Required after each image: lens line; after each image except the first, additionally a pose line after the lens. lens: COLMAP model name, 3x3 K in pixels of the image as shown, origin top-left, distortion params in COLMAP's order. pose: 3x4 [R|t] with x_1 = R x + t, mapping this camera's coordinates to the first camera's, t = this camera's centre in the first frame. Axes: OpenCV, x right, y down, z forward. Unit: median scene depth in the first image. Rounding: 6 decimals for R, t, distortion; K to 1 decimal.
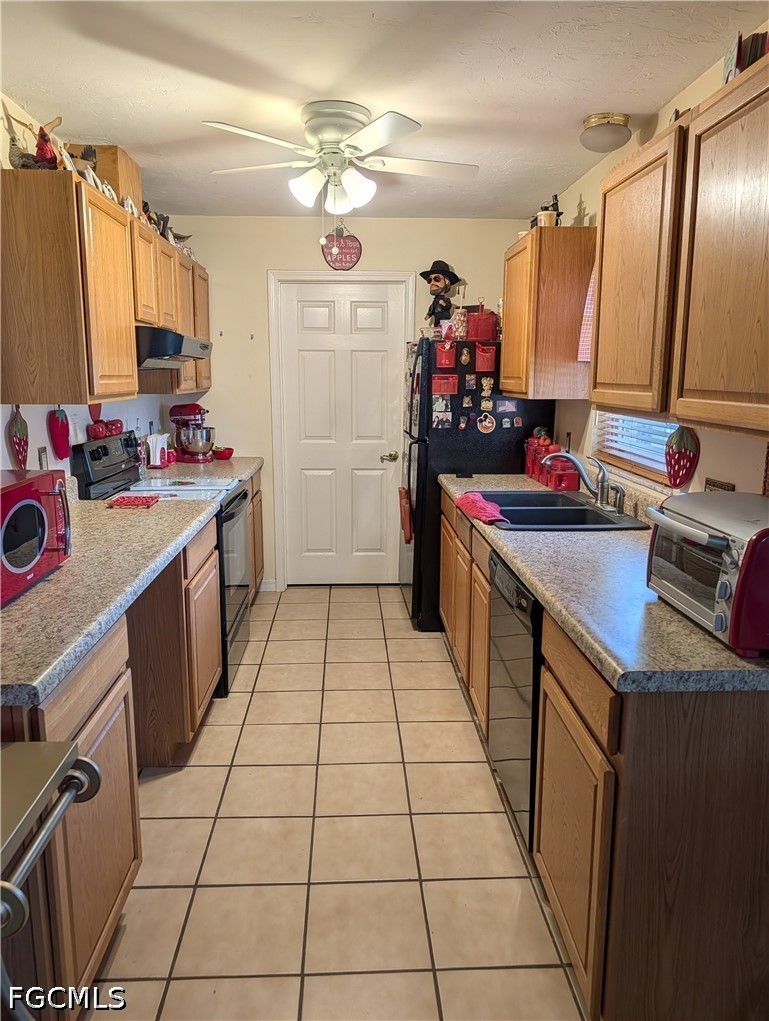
lens RADIAL K [[735.3, 0, 376.1], [0, 735.3, 507.6], [0, 0, 1]] dist [0.031112, -0.038430]
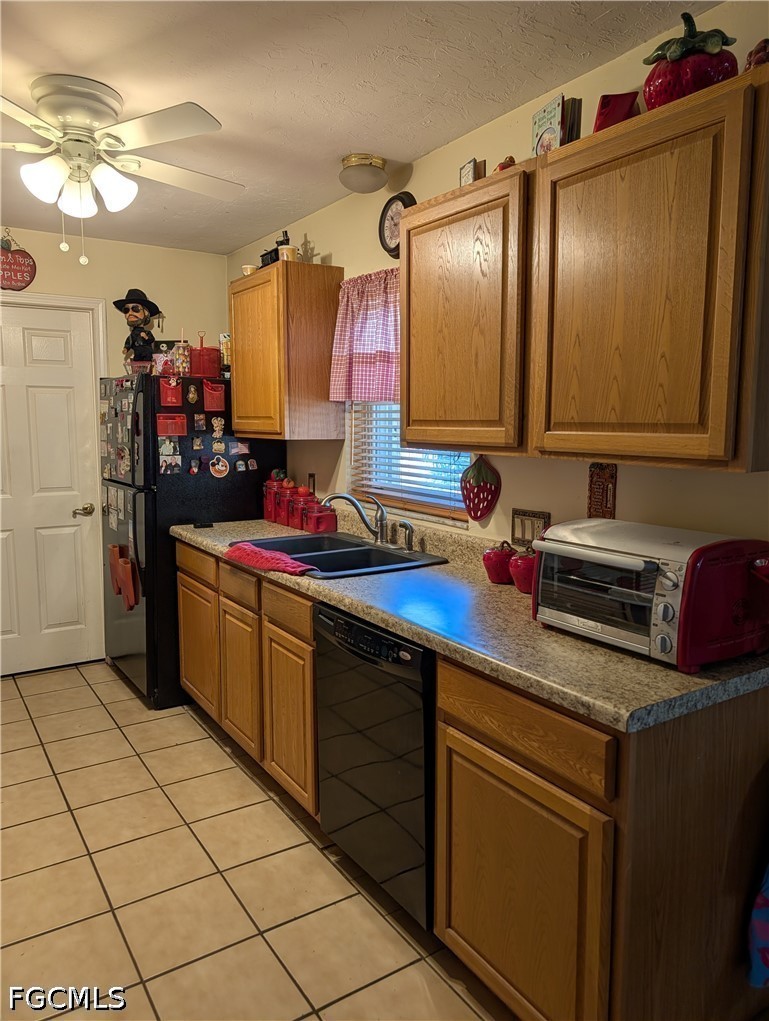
lens RADIAL K [[735.3, 0, 387.1], [0, 735.3, 508.3], [0, 0, 1]] dist [0.031112, -0.038430]
pose [[0.859395, -0.063818, 0.507315, -0.172693], [0.093645, 0.995043, -0.033463, -0.015952], [-0.502664, 0.076265, 0.861111, 0.133514]]
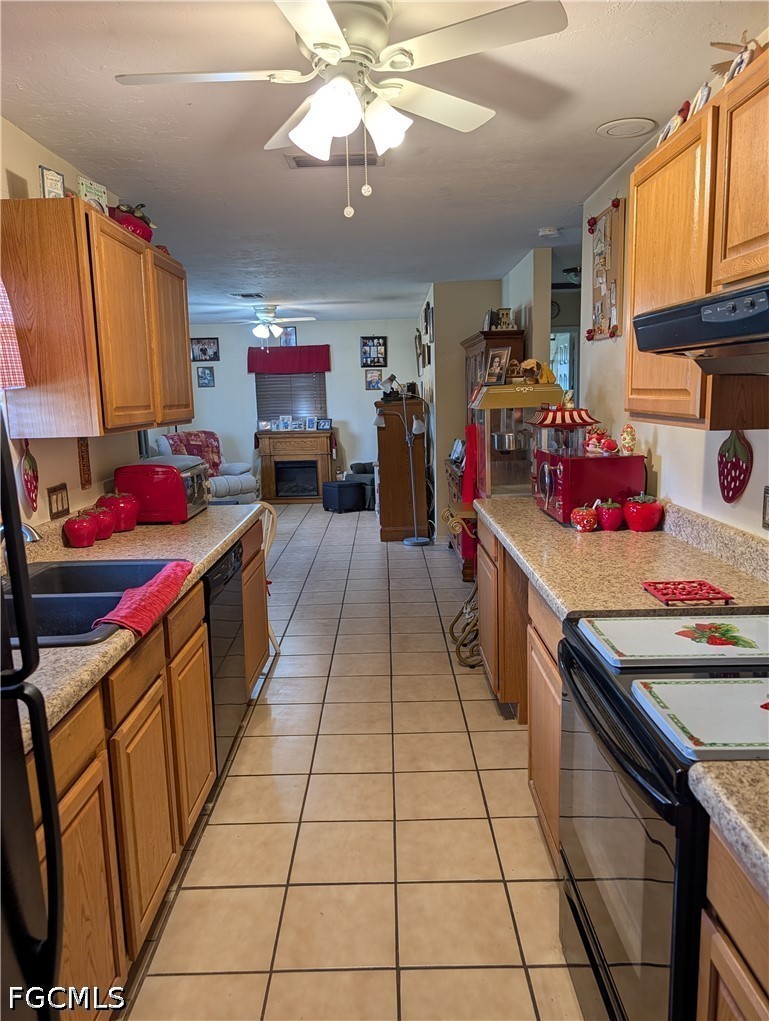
lens RADIAL K [[735.3, 0, 395.0], [0, 735.3, 520.2], [0, 0, 1]] dist [0.031112, -0.038430]
pose [[-0.999378, 0.016728, 0.031035, -0.099413], [0.026521, 0.936693, 0.349147, -0.277349], [-0.023229, 0.349753, -0.936554, 1.499667]]
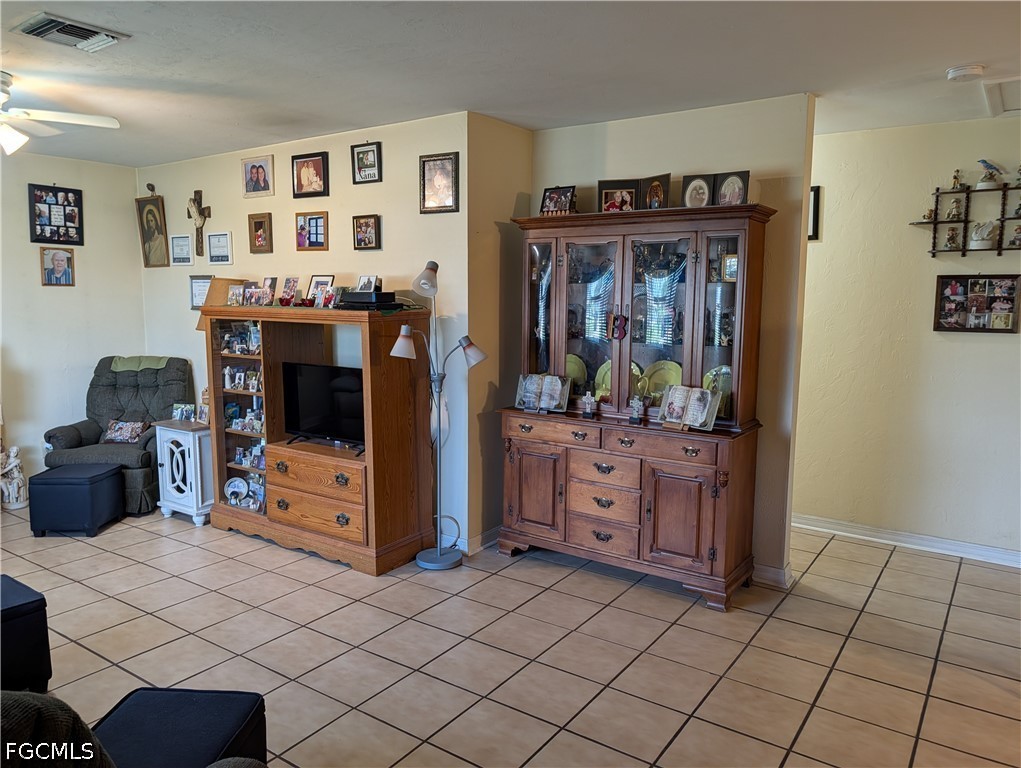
lens RADIAL K [[736.4, 0, 502.9], [0, 736.4, 380.7], [0, 0, 1]] dist [0.038902, -0.041349]
pose [[-0.607545, 0.086811, -0.789527, 0.798214], [-0.153197, 0.962538, 0.223720, -0.031058], [0.779372, 0.256873, -0.571486, 0.177191]]
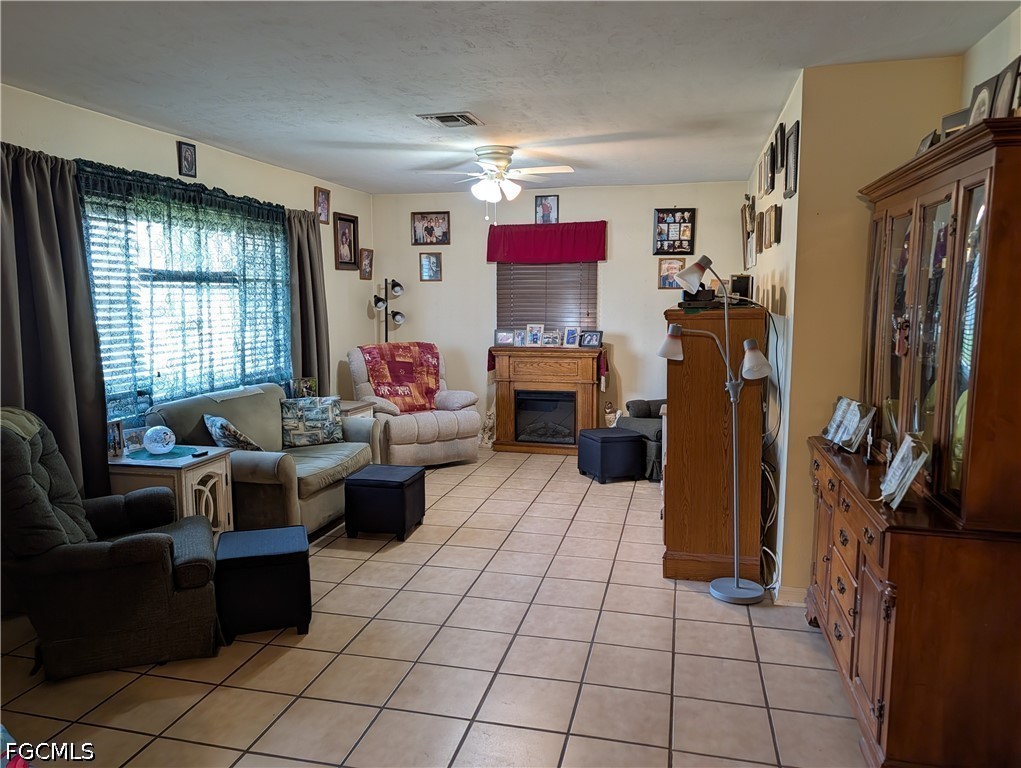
lens RADIAL K [[736.4, 0, 501.3], [0, 736.4, 384.3], [0, 0, 1]] dist [0.038902, -0.041349]
pose [[-0.958648, -0.036053, 0.282302, -0.059556], [0.050574, 0.954574, 0.293649, -0.083126], [-0.280065, 0.295783, -0.913278, 0.475732]]
